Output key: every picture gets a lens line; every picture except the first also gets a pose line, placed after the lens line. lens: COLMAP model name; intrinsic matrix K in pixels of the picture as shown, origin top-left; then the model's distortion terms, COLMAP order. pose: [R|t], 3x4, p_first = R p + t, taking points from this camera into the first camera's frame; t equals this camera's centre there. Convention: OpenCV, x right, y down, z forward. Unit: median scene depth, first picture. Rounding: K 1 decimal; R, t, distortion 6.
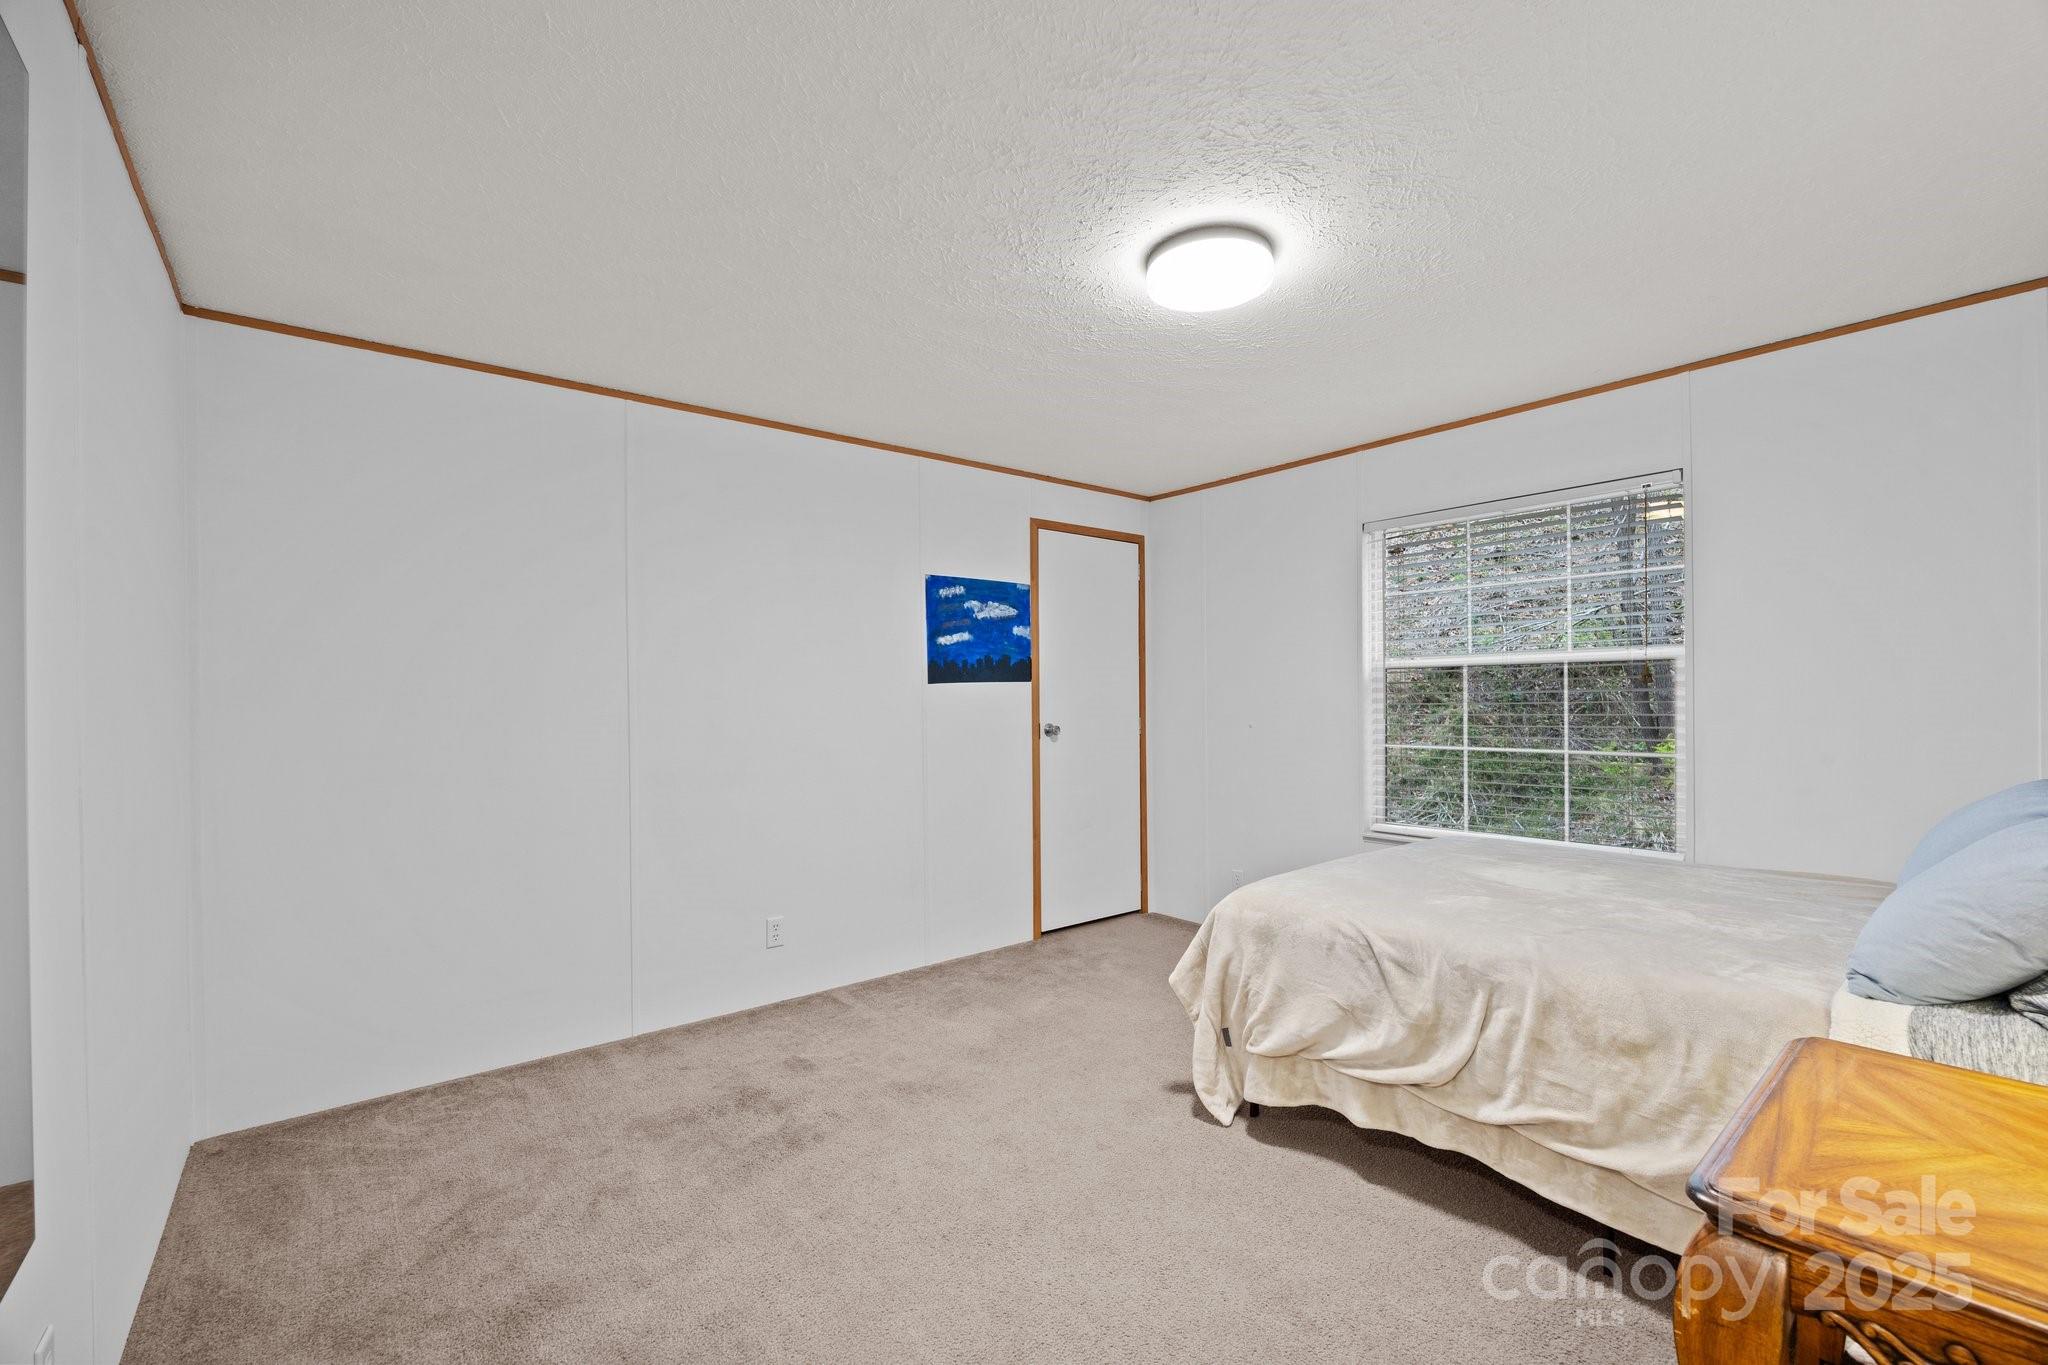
lens RADIAL K [[879.6, 0, 1023.5], [0, 879.6, 692.5], [0, 0, 1]] dist [-0.013725, 0.000152]
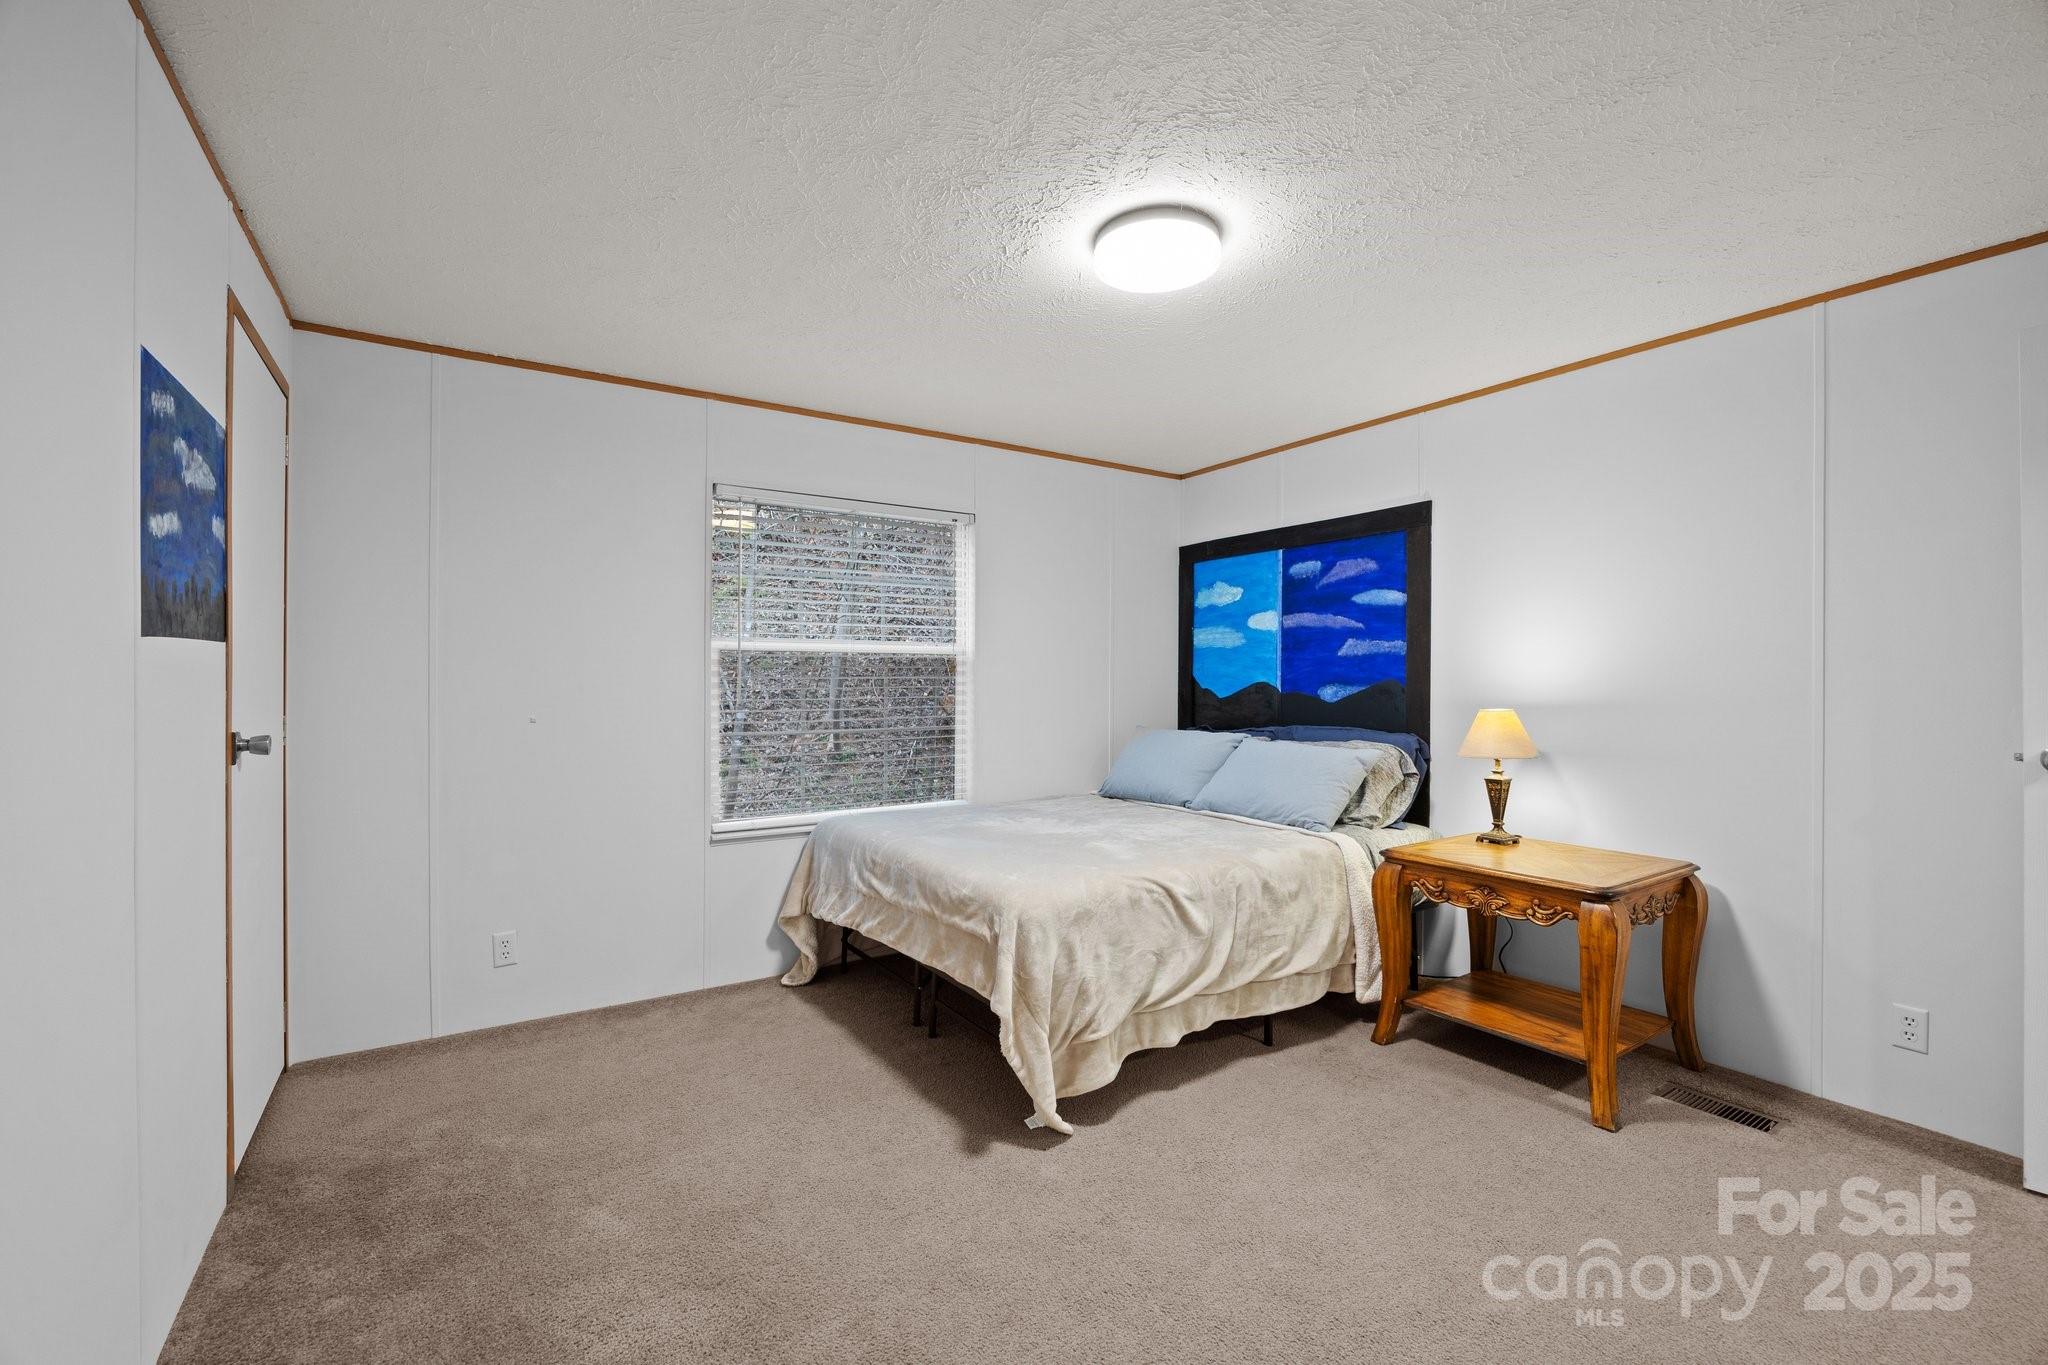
lens RADIAL K [[879.6, 0, 1025.7], [0, 879.6, 680.0], [0, 0, 1]] dist [-0.013725, 0.000152]
pose [[0.085504, 0.005884, 0.996320, -0.816672], [-0.012429, 0.999911, -0.004839, 0.007601], [-0.996260, -0.011969, 0.085570, 1.098186]]
